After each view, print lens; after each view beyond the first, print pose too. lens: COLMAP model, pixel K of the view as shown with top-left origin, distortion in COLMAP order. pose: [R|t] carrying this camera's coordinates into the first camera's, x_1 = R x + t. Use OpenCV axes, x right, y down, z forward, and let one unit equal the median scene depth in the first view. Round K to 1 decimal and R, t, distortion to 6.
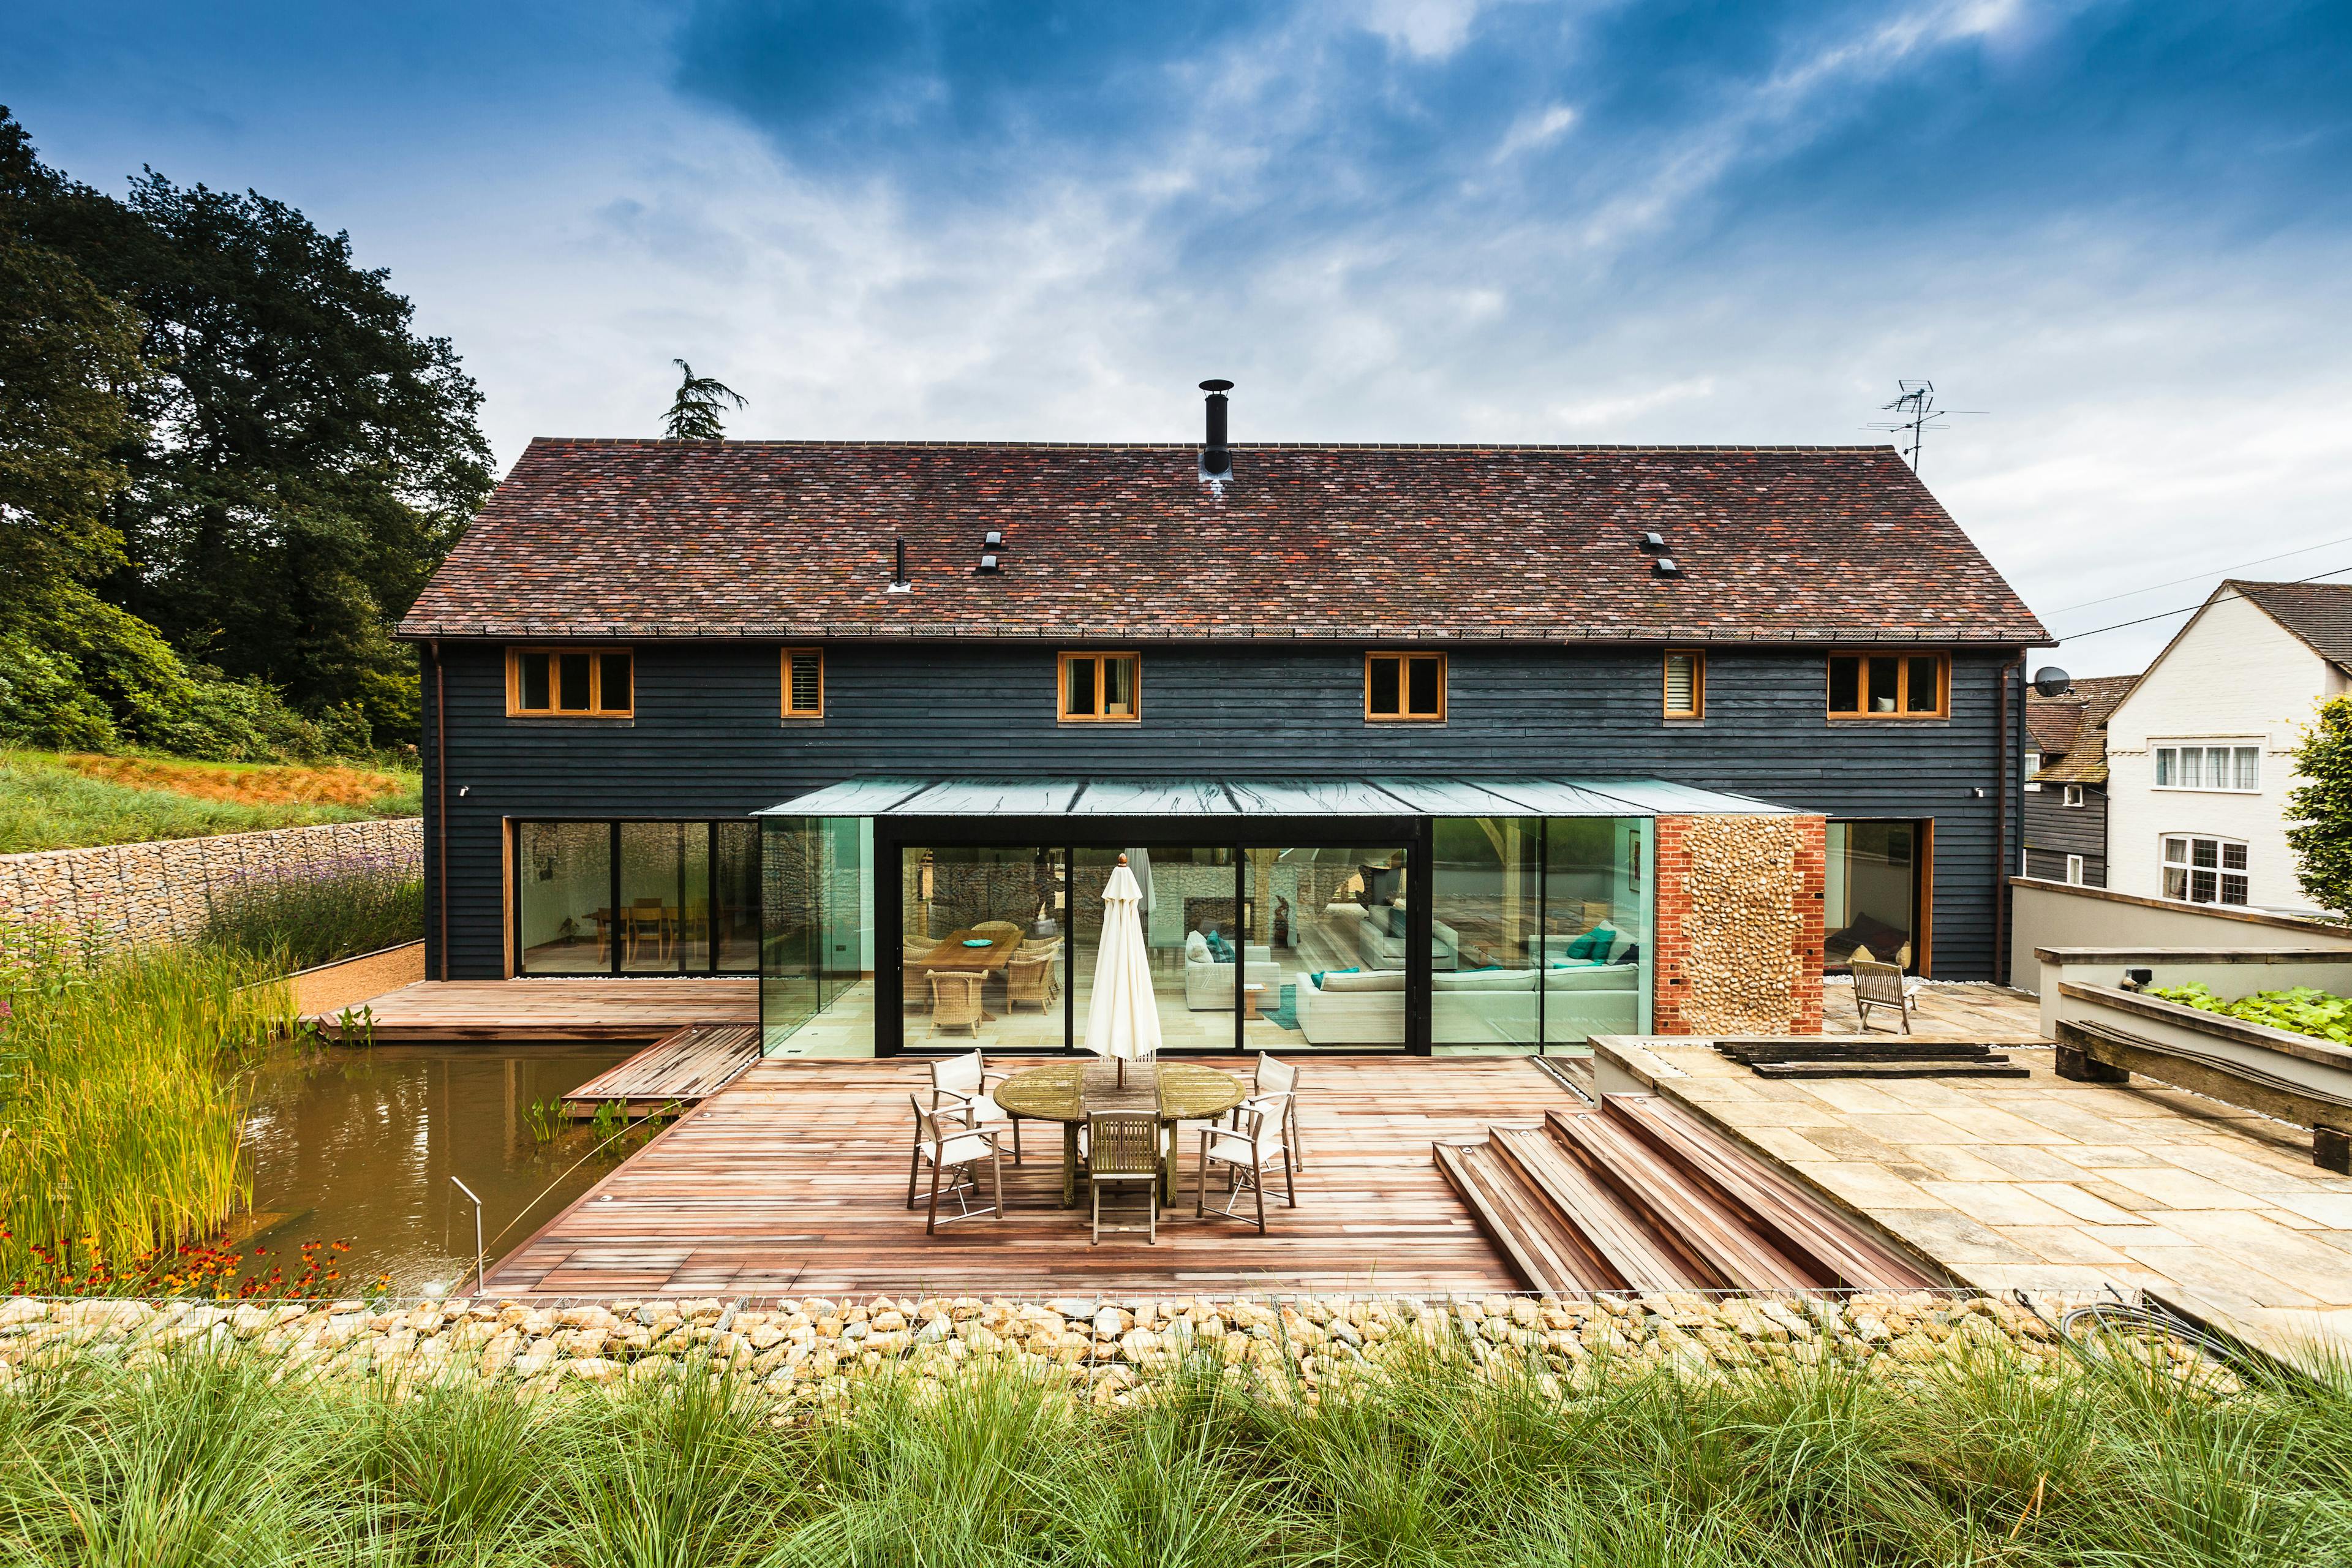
lens RADIAL K [[1041.9, 0, 1171.9], [0, 1041.9, 774.8], [0, 0, 1]] dist [-0.000054, 0.000100]
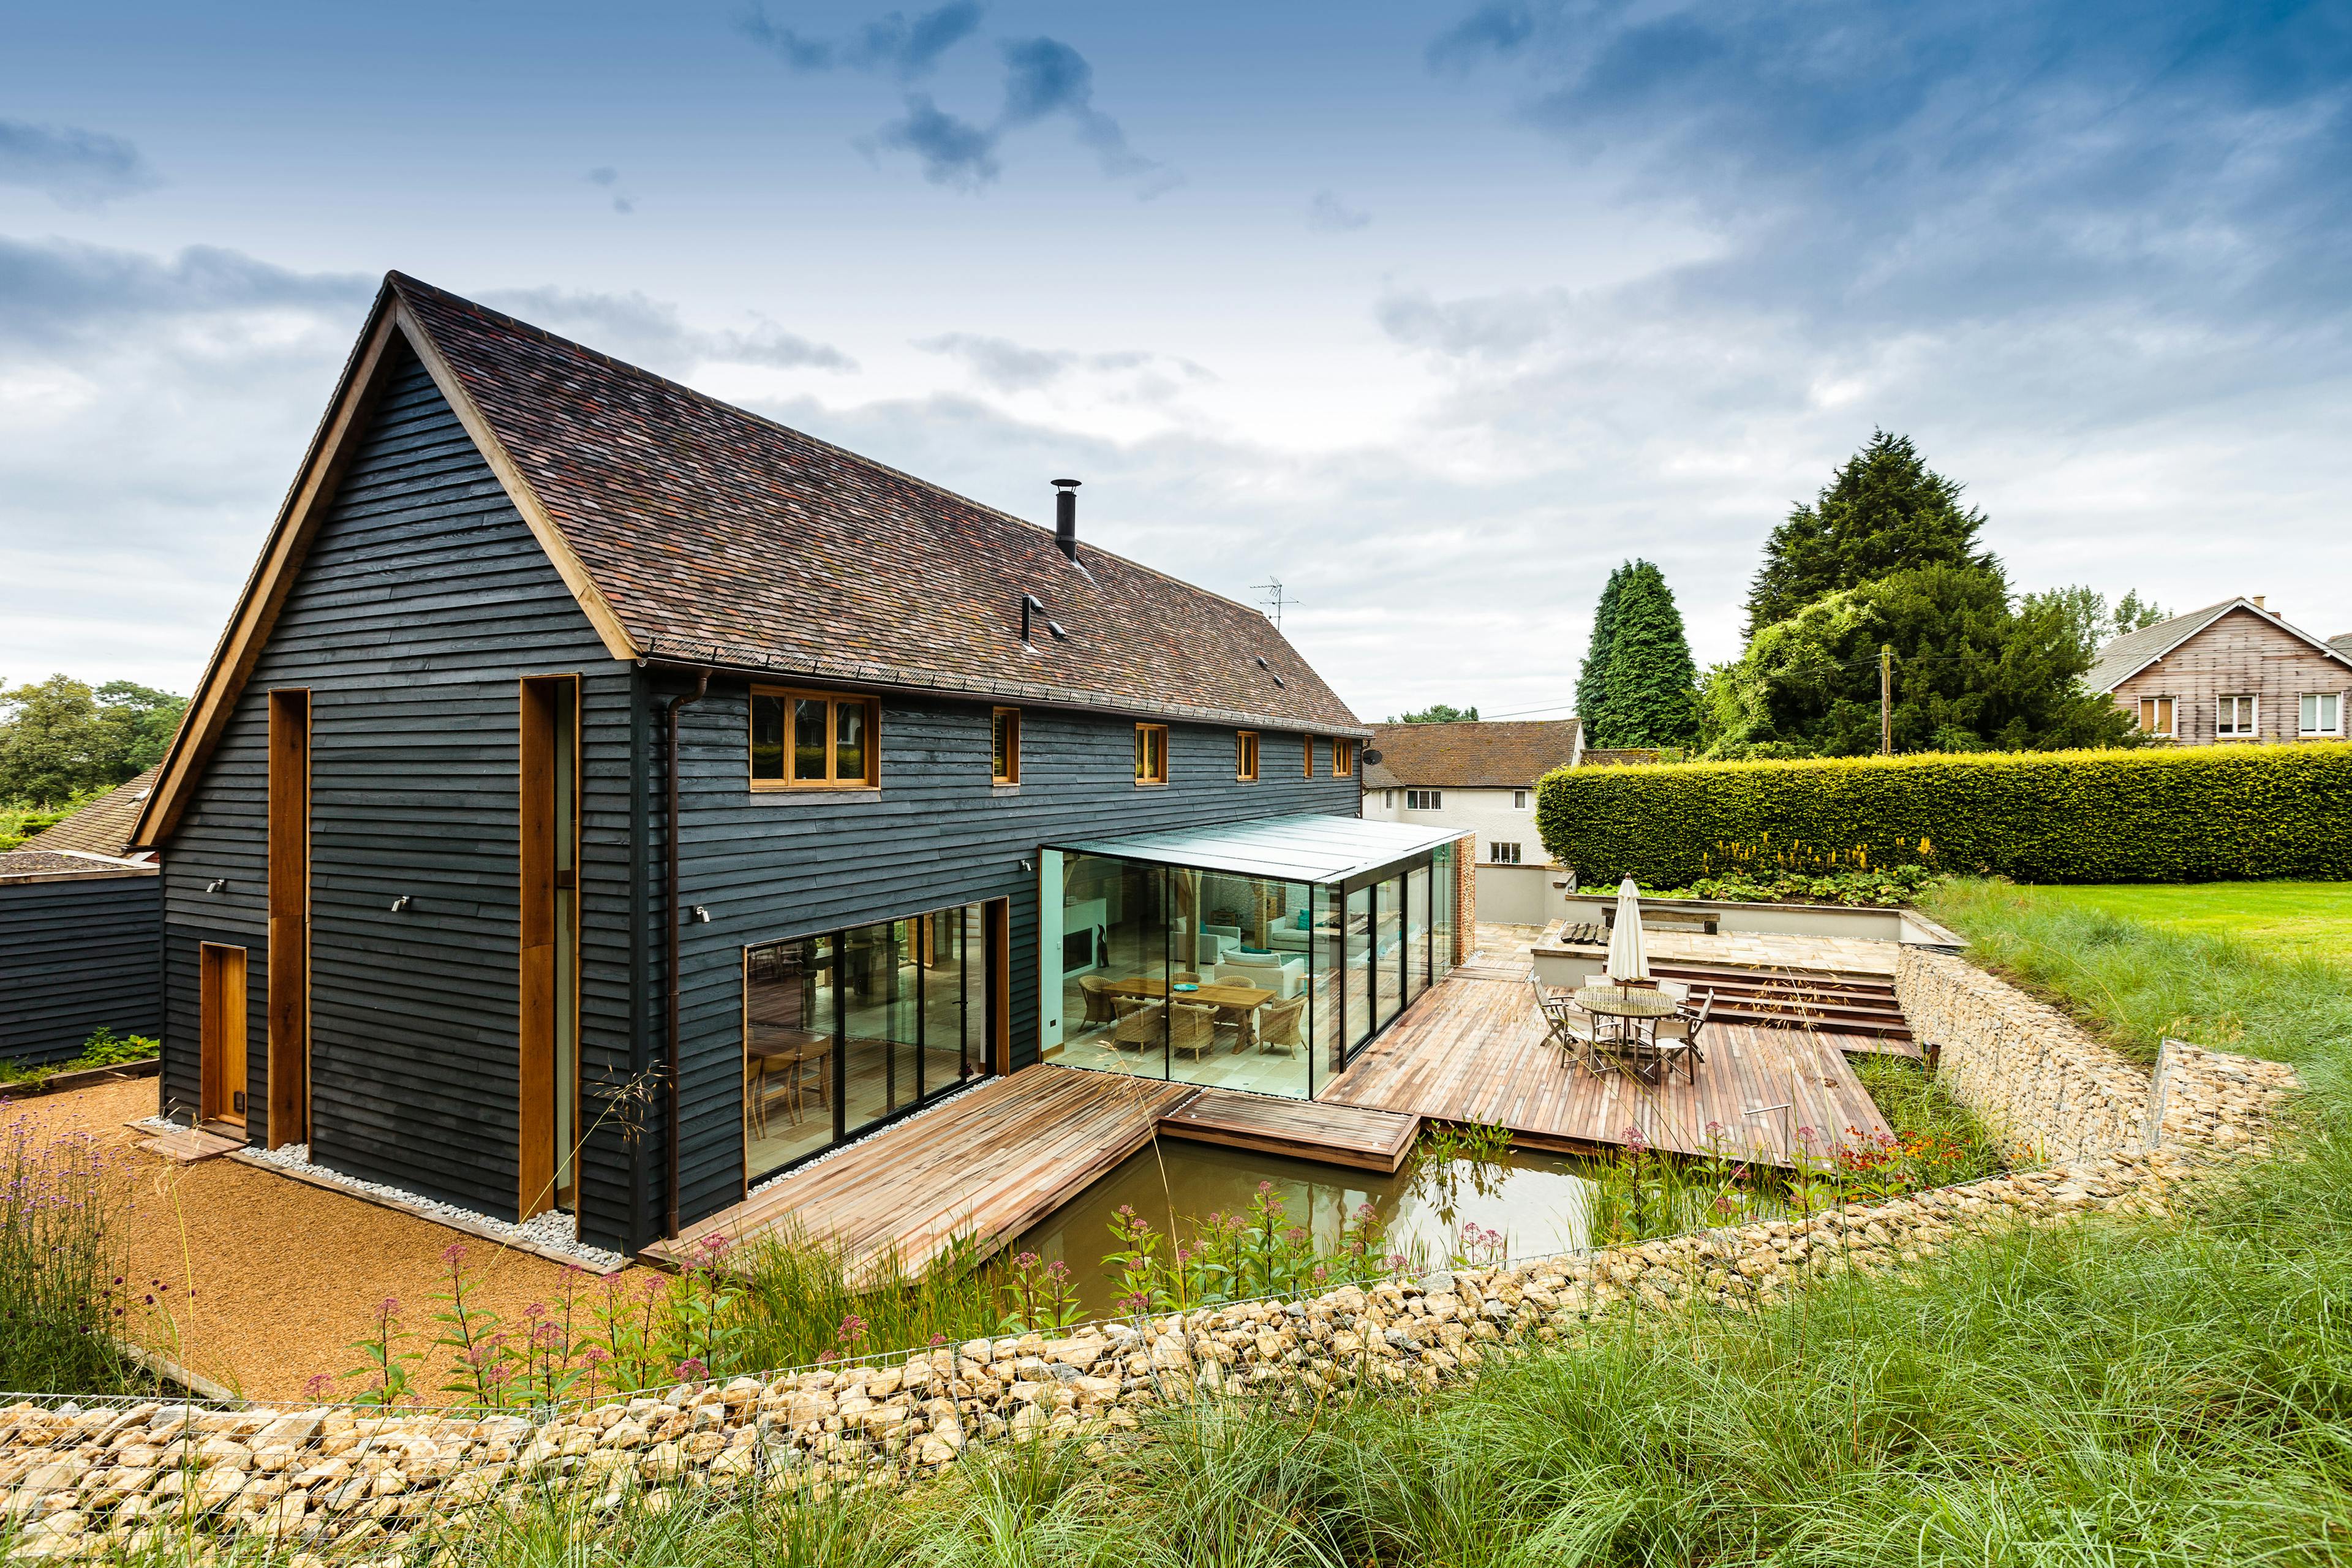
lens RADIAL K [[1041.9, 0, 1171.9], [0, 1041.9, 774.8], [0, 0, 1]] dist [-0.000054, 0.000100]
pose [[0.442387, -0.006393, 0.896802, -1.091747], [0.017809, 0.999840, -0.001658, -0.059716], [-0.896648, 0.016705, 0.442430, 0.470054]]
